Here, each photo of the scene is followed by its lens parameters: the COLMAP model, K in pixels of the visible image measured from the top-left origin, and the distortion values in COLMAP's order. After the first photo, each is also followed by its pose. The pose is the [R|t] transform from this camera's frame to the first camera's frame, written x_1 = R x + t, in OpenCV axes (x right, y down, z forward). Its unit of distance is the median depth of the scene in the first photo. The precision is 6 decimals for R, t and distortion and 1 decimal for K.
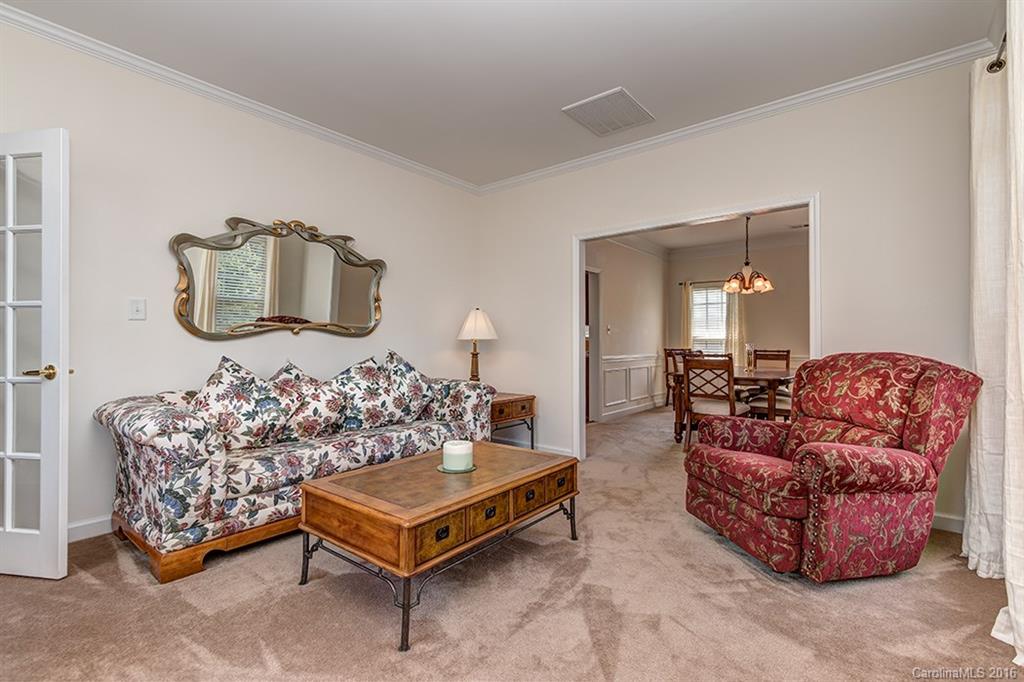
lens RADIAL K [[467.2, 0, 512.0], [0, 467.2, 341.0], [0, 0, 1]] dist [0.002802, -0.000837]
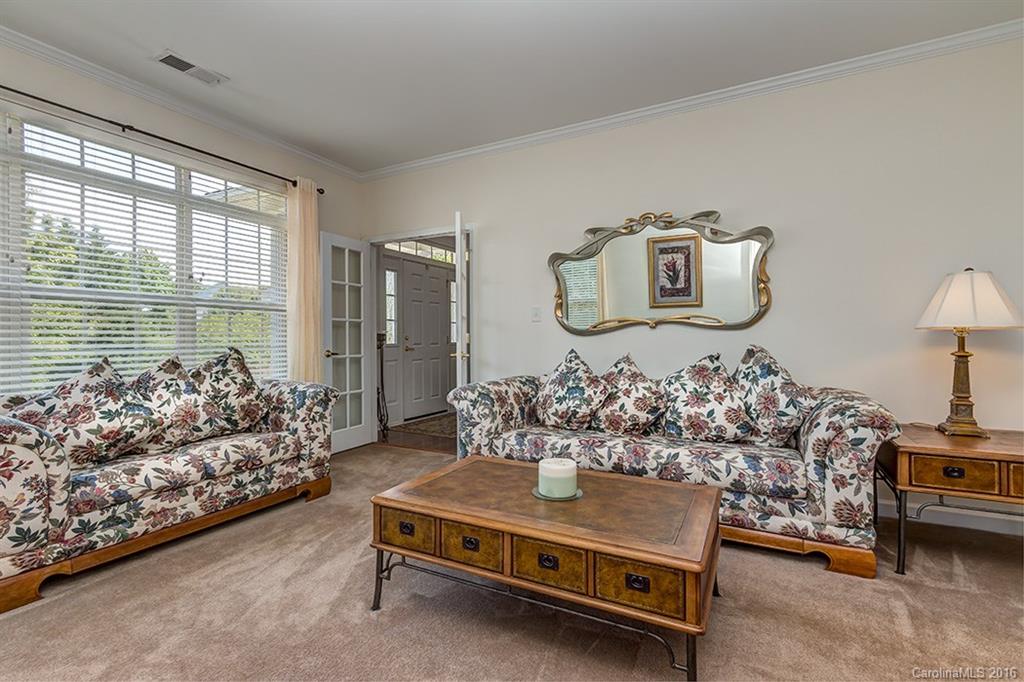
lens RADIAL K [[467.2, 0, 512.0], [0, 467.2, 341.0], [0, 0, 1]] dist [0.002802, -0.000837]
pose [[0.187367, 0.005560, -0.982274, 0.455012], [0.011674, 0.999901, 0.007886, 0.001385], [0.982221, -0.012945, 0.187283, 0.535264]]
